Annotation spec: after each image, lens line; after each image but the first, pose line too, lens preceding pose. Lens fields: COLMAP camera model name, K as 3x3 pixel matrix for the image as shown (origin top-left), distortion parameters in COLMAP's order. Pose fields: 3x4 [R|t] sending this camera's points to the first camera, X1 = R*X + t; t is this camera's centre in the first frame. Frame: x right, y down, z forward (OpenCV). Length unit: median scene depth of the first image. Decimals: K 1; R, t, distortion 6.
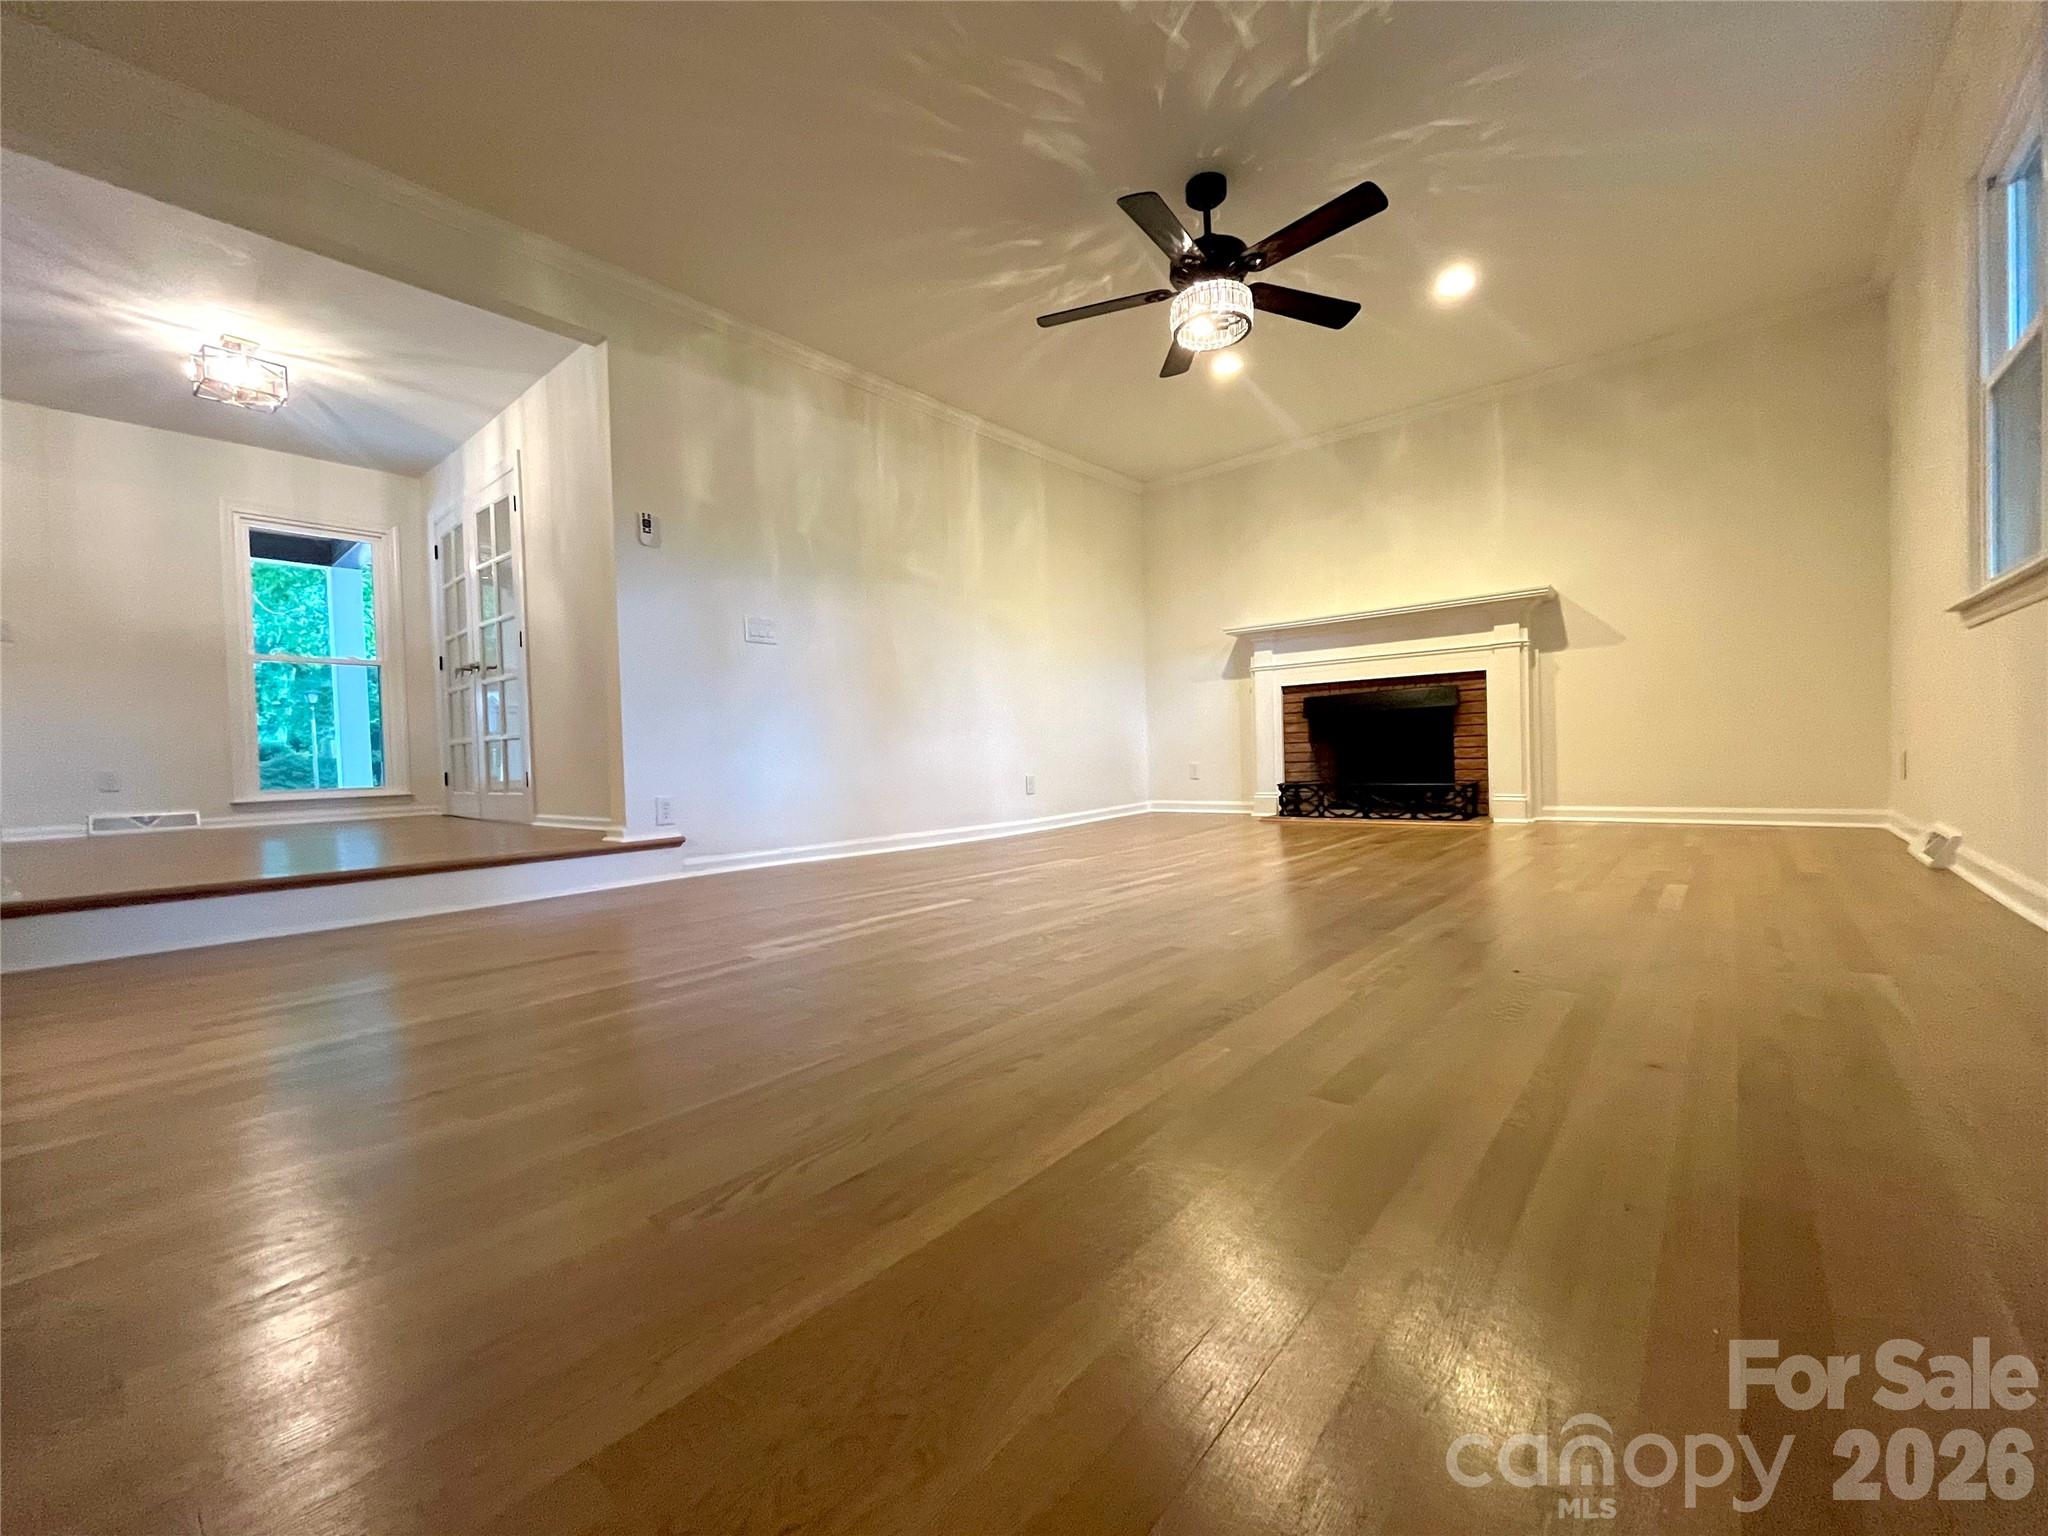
lens RADIAL K [[819.7, 0, 982.5], [0, 819.7, 766.1], [0, 0, 1]] dist [-0.000063, -0.000025]
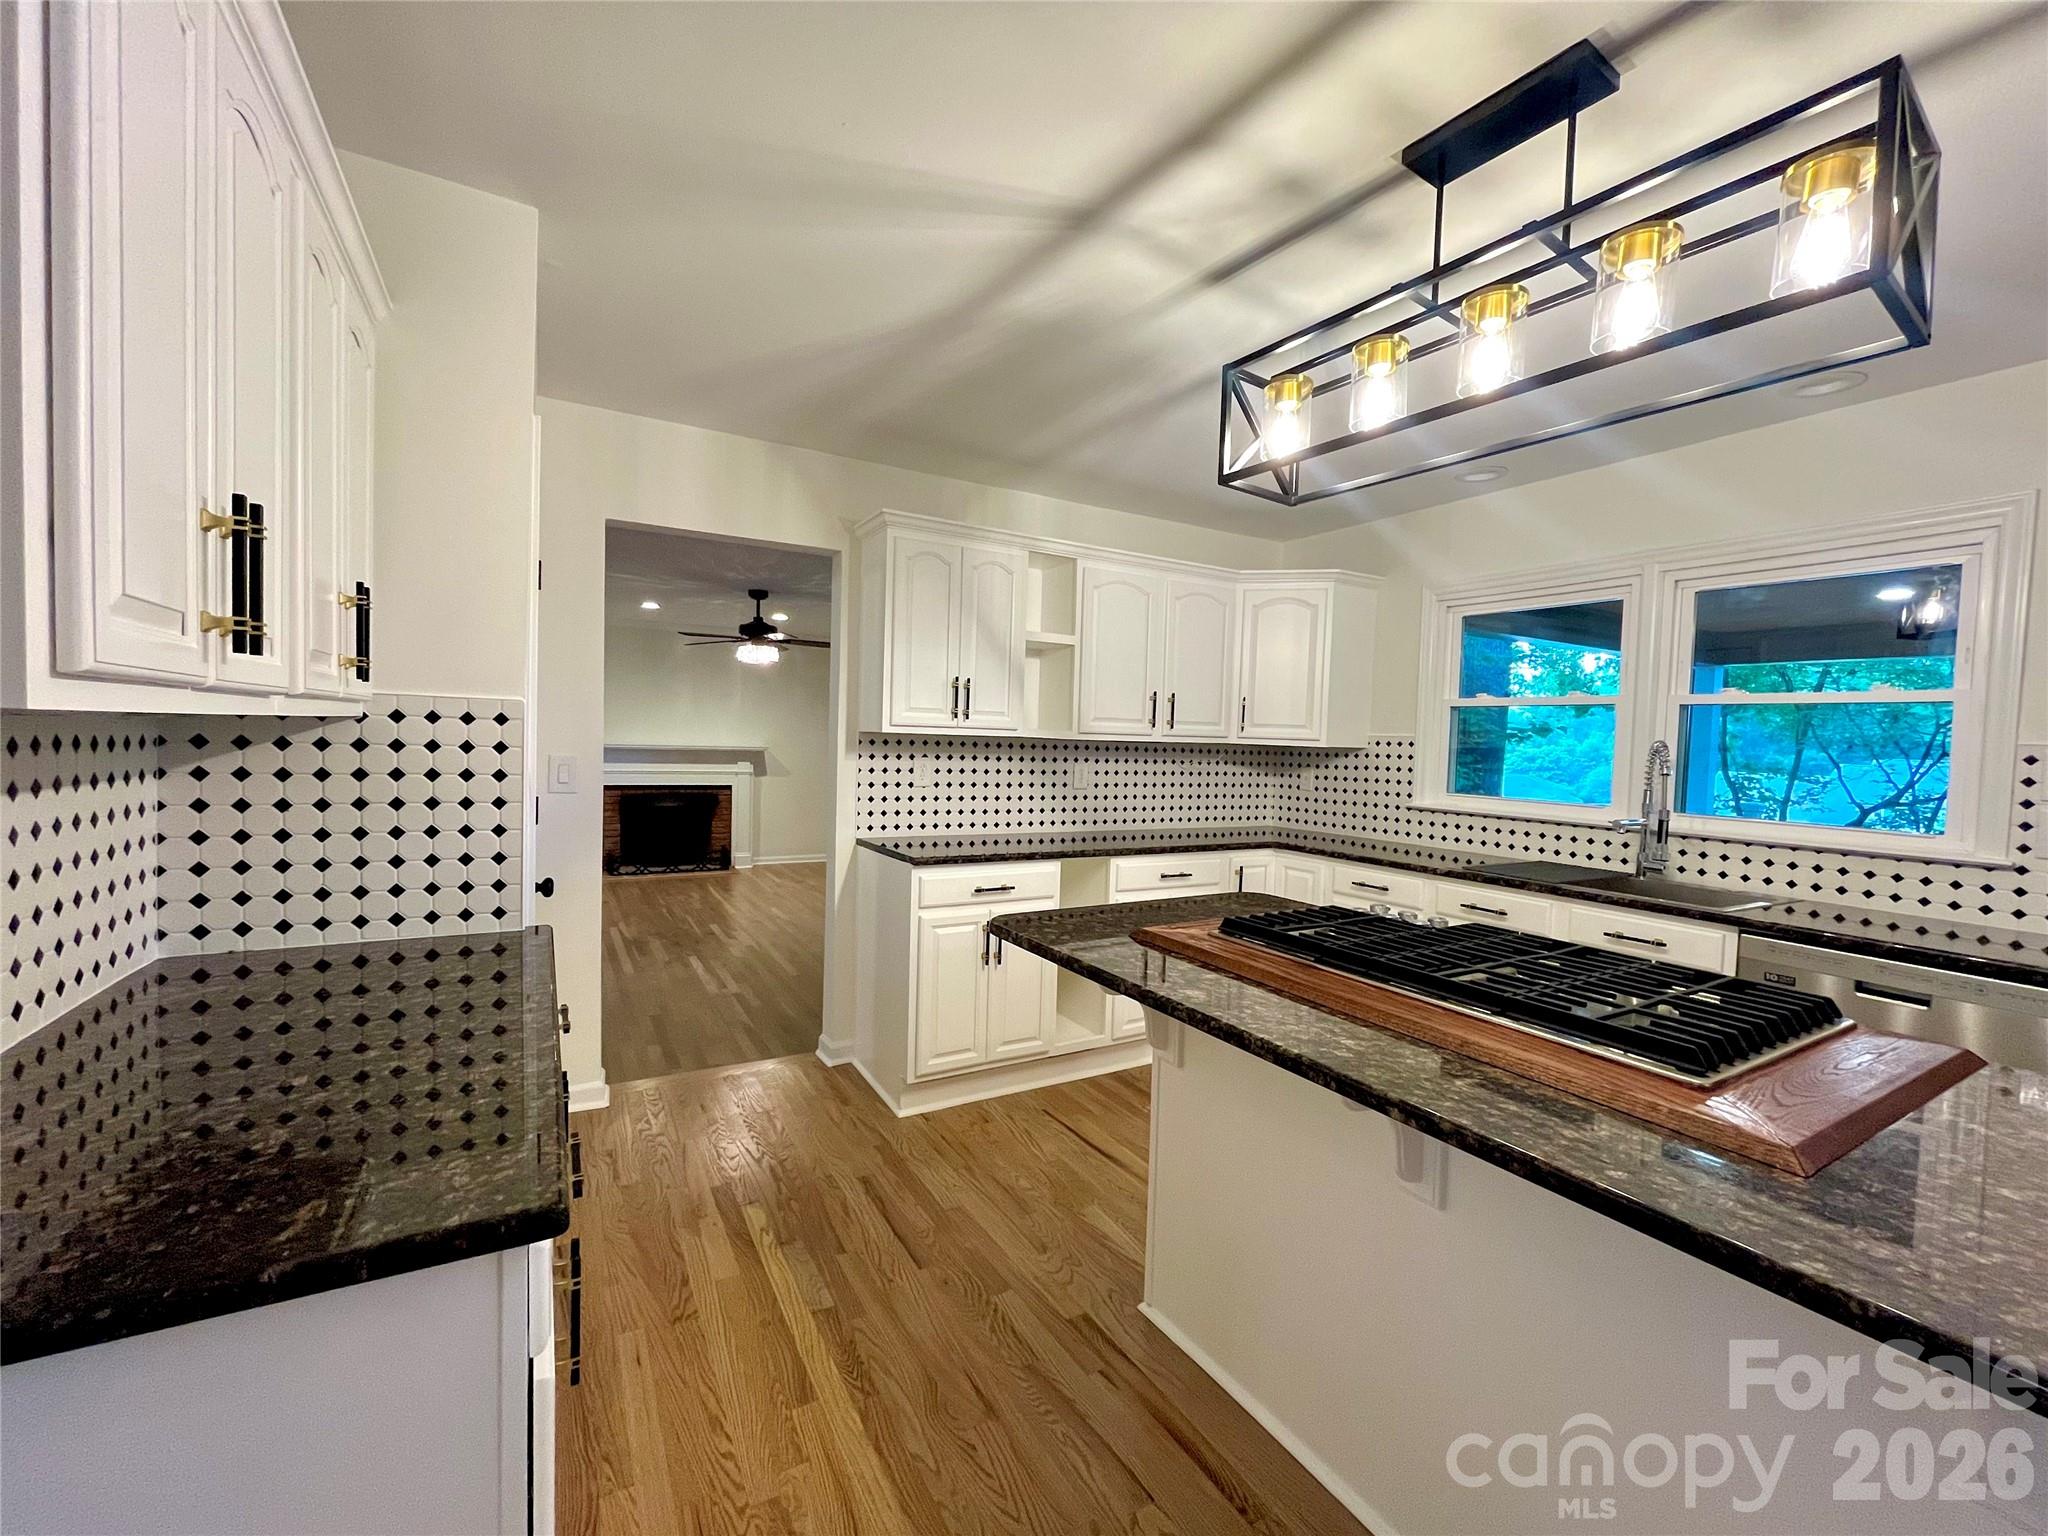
lens RADIAL K [[830.9, 0, 1024.0], [0, 830.9, 768.0], [0, 0, 1]] dist [-0.000248, -0.000048]
pose [[0.308991, 0.007508, 0.951035, -0.934829], [-0.026353, 0.999652, 0.000671, -0.172545], [-0.950700, -0.025270, 0.309082, -0.185880]]
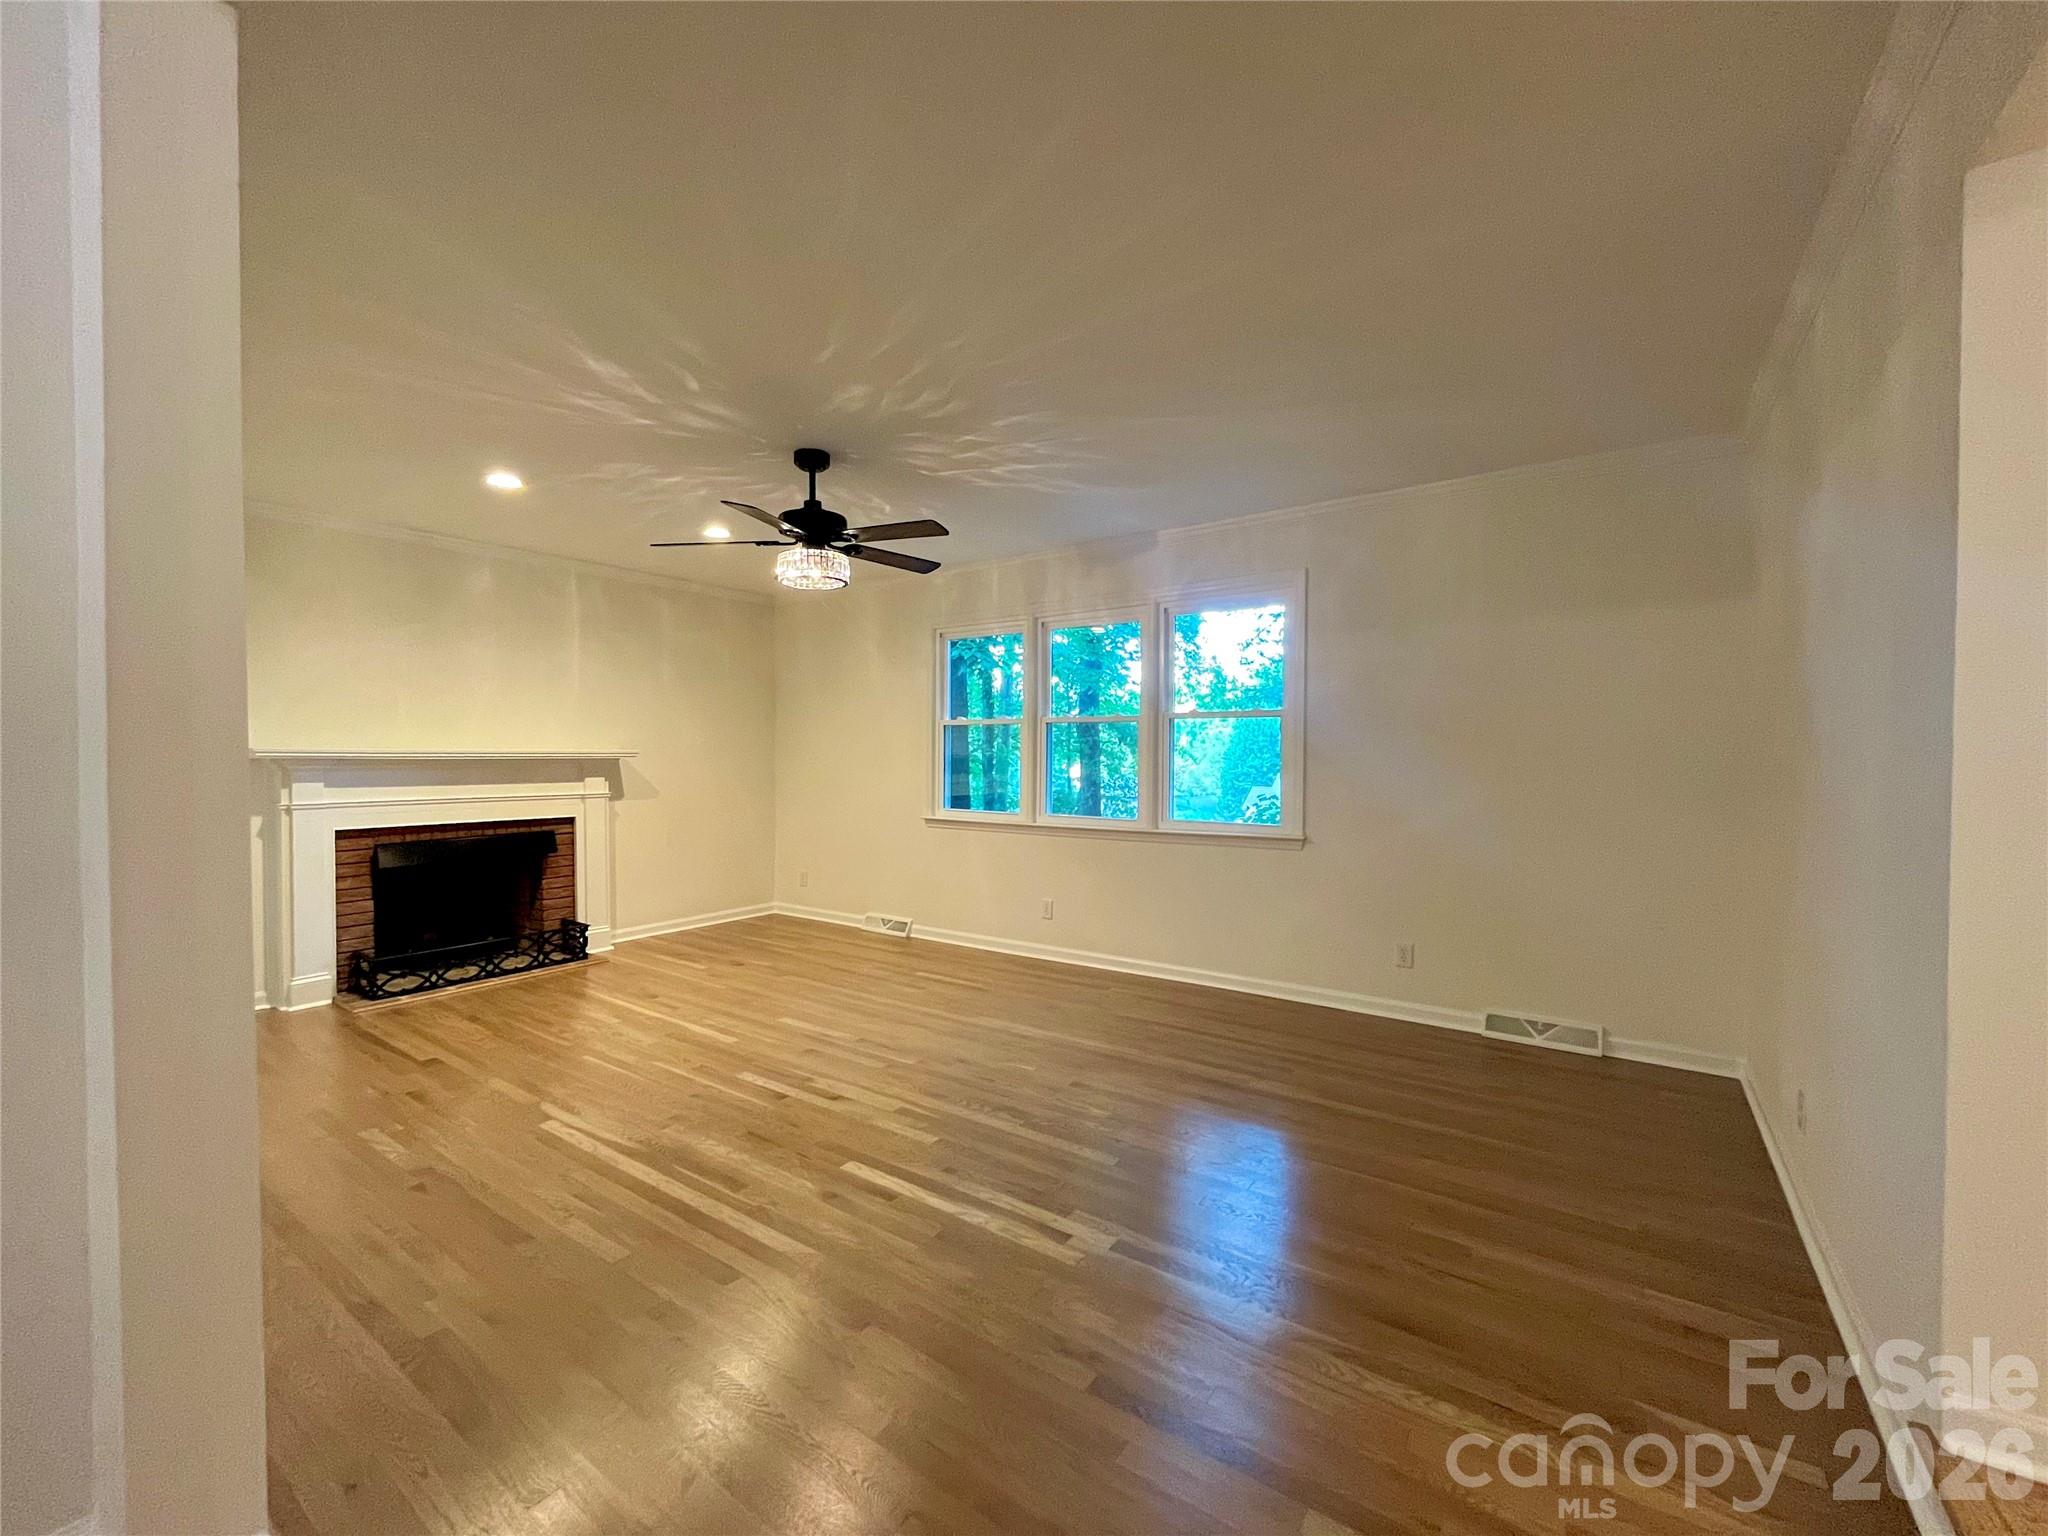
lens RADIAL K [[830.9, 0, 1024.0], [0, 830.9, 768.0], [0, 0, 1]] dist [-0.000248, -0.000048]
pose [[-0.110924, 0.015933, 0.993701, -0.559823], [0.021070, 0.999684, -0.013677, -0.152988], [-0.993606, 0.019420, -0.111224, 0.518997]]
